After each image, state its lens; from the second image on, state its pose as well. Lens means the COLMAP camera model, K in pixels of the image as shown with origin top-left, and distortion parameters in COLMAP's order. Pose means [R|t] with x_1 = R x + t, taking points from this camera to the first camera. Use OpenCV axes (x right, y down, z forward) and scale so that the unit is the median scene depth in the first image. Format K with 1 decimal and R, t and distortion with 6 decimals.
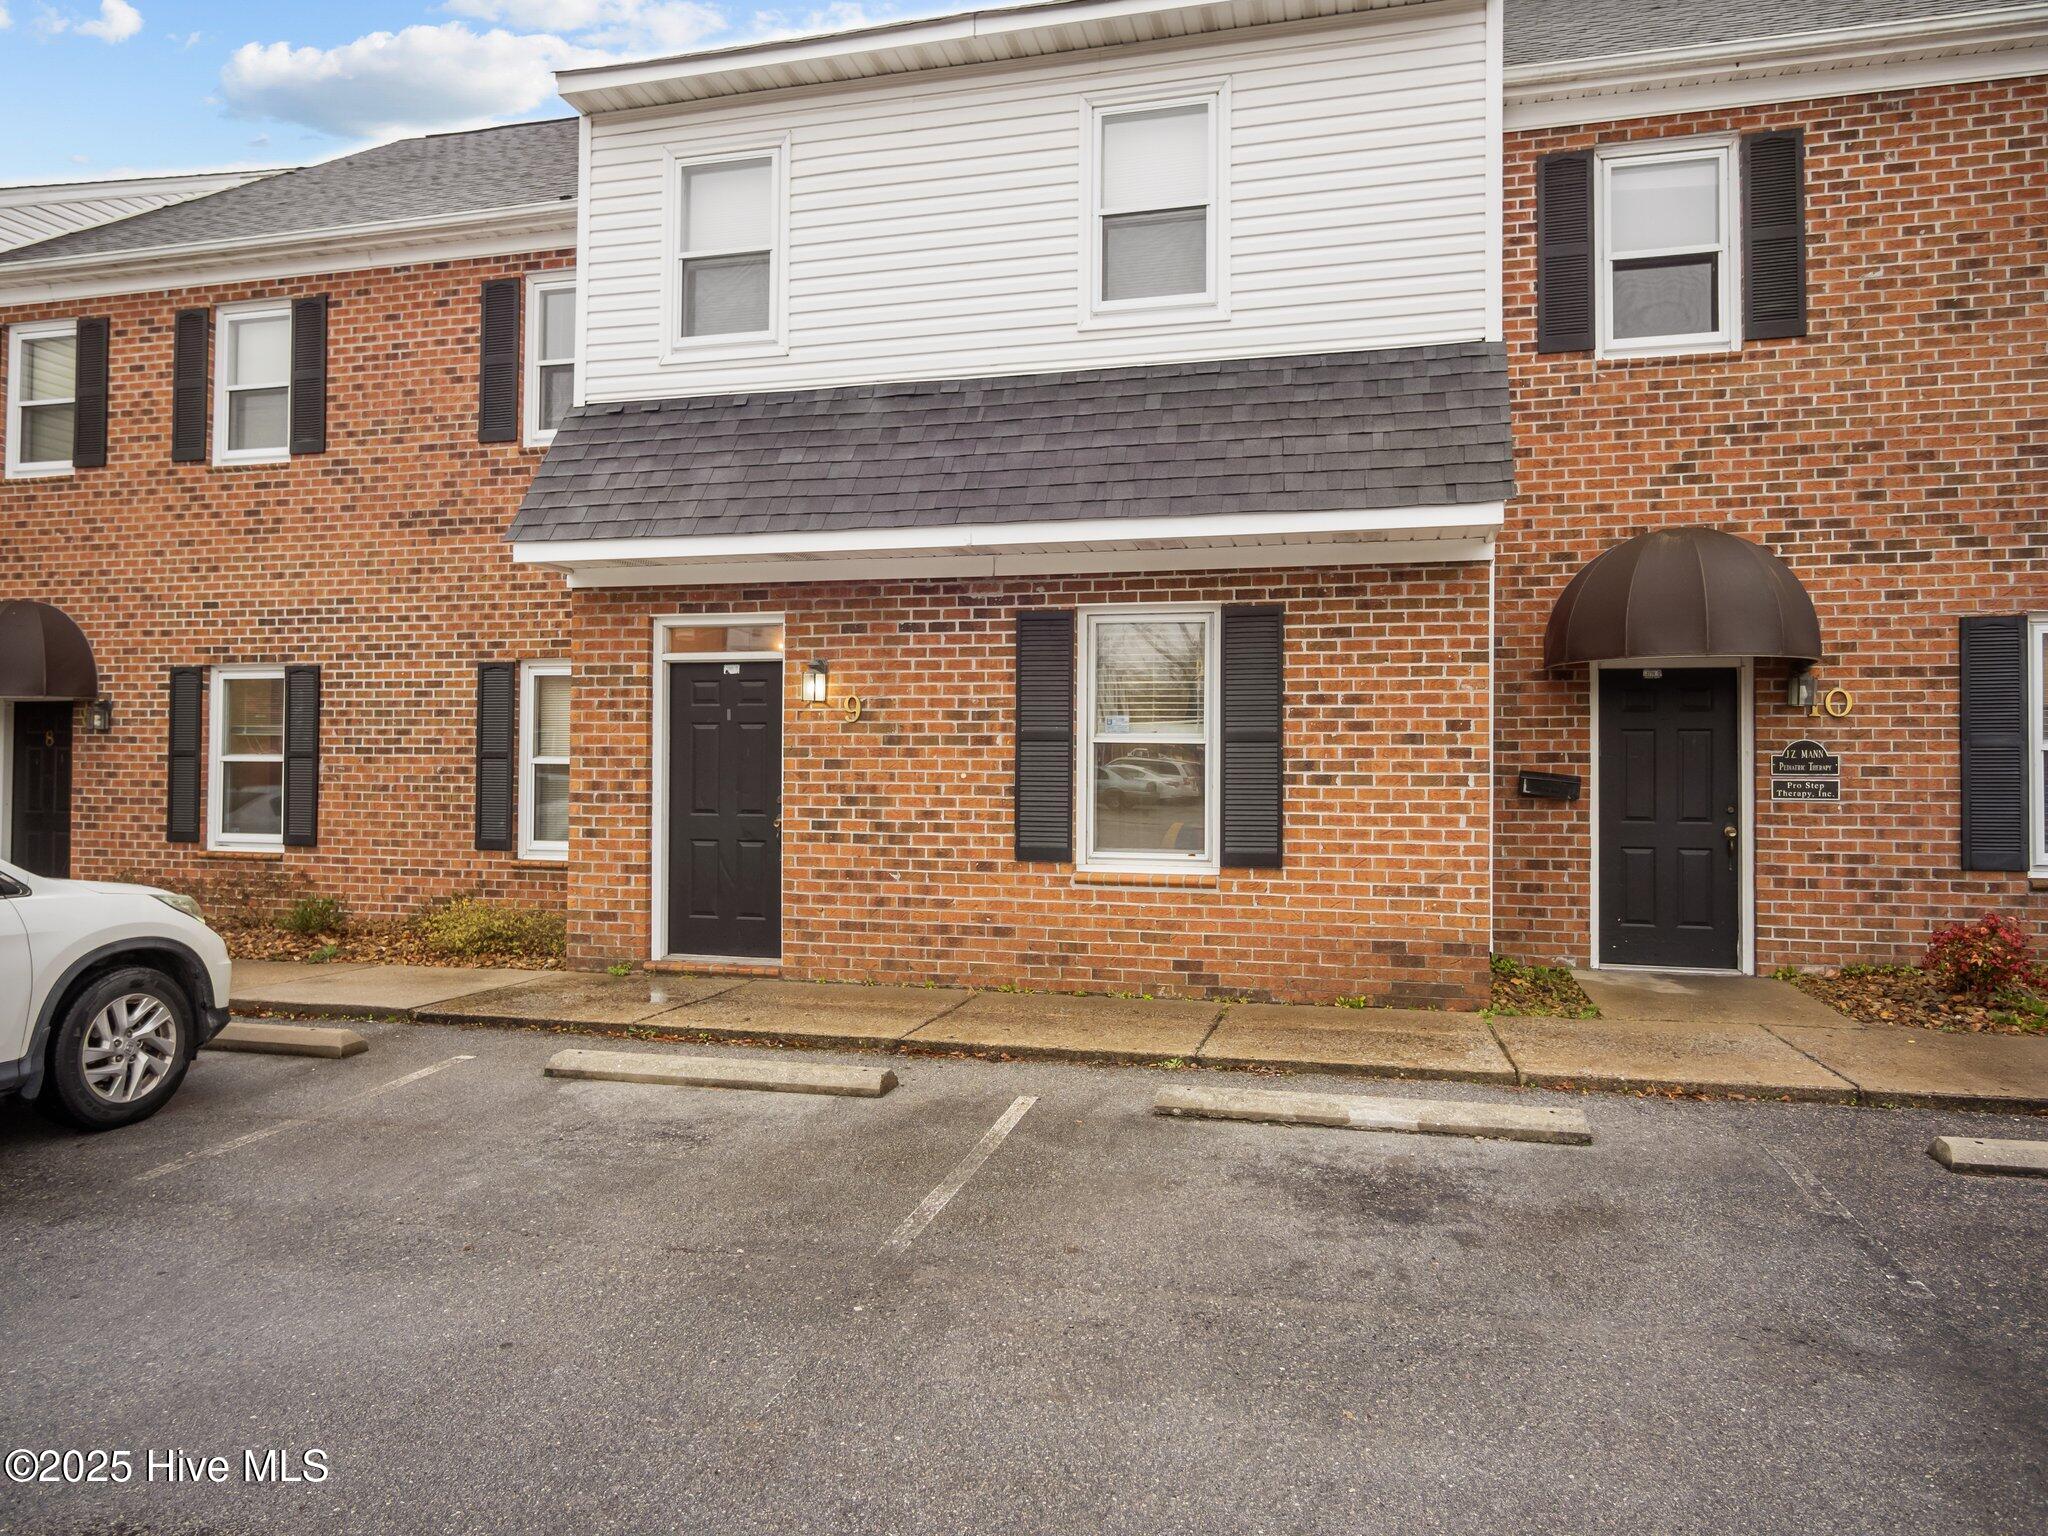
lens RADIAL K [[1357.3, 0, 1024.5], [0, 1357.3, 772.7], [0, 0, 1]] dist [-0.003956, -0.003635]
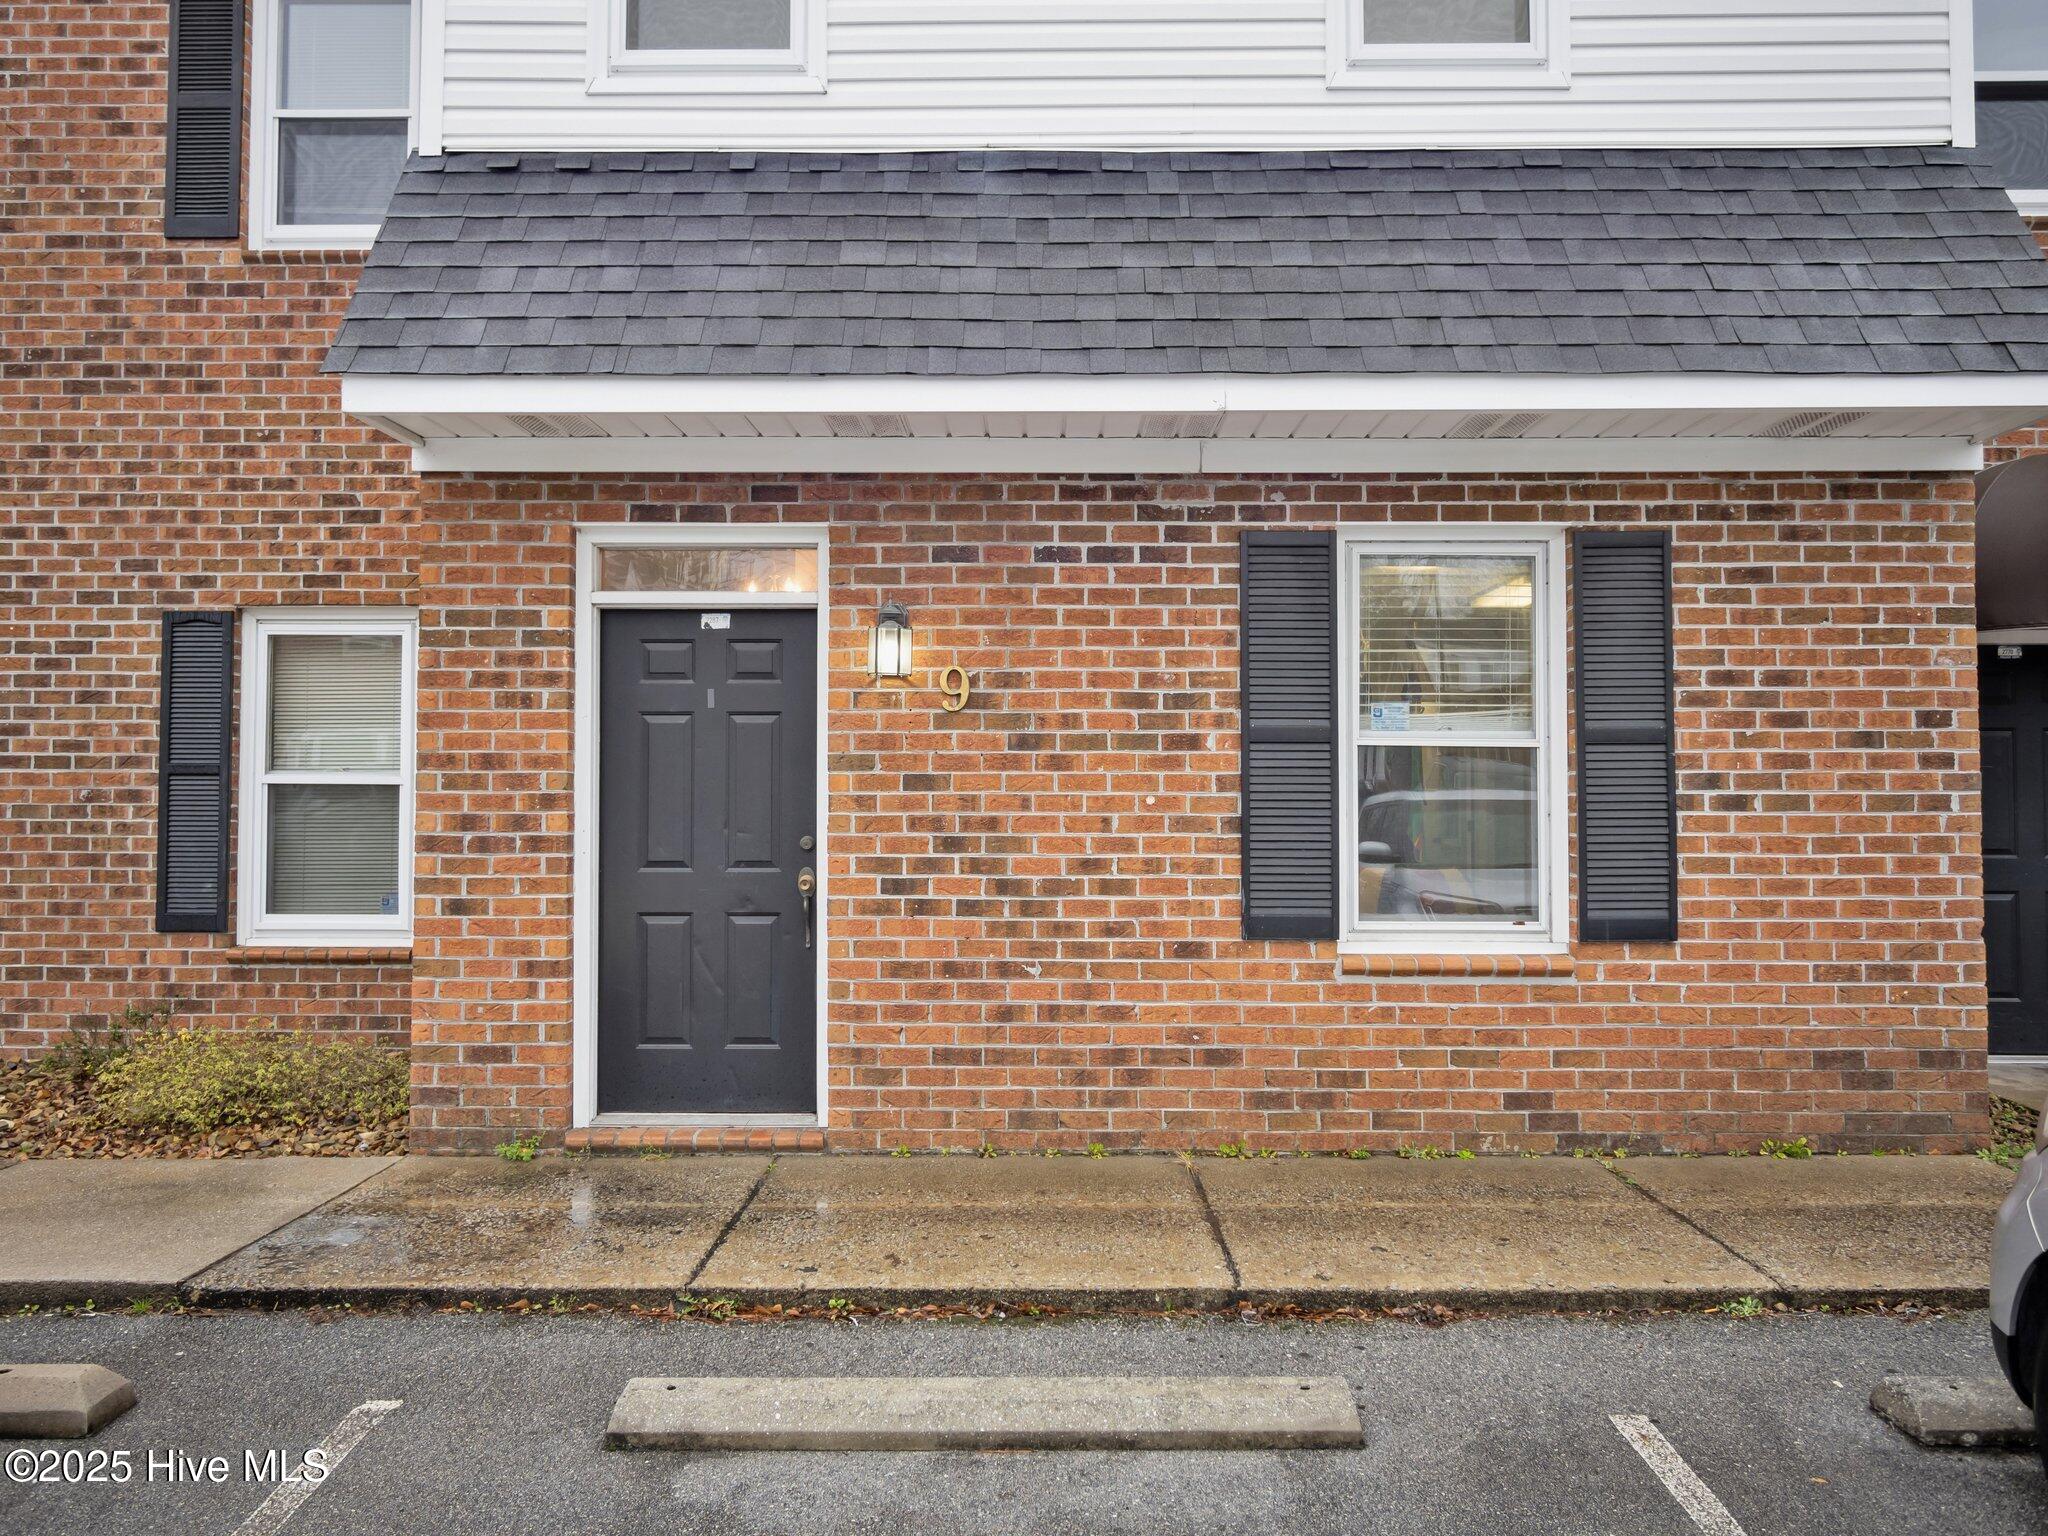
lens RADIAL K [[1554.5, 0, 1023.8], [0, 1554.5, 759.6], [0, 0, 1]] dist [-0.000982, 0.001390]
pose [[0.970370, -0.001539, 0.241619, -0.268321], [0.006138, 0.999814, -0.018281, -0.003672], [-0.241546, 0.019222, 0.970199, 0.342844]]
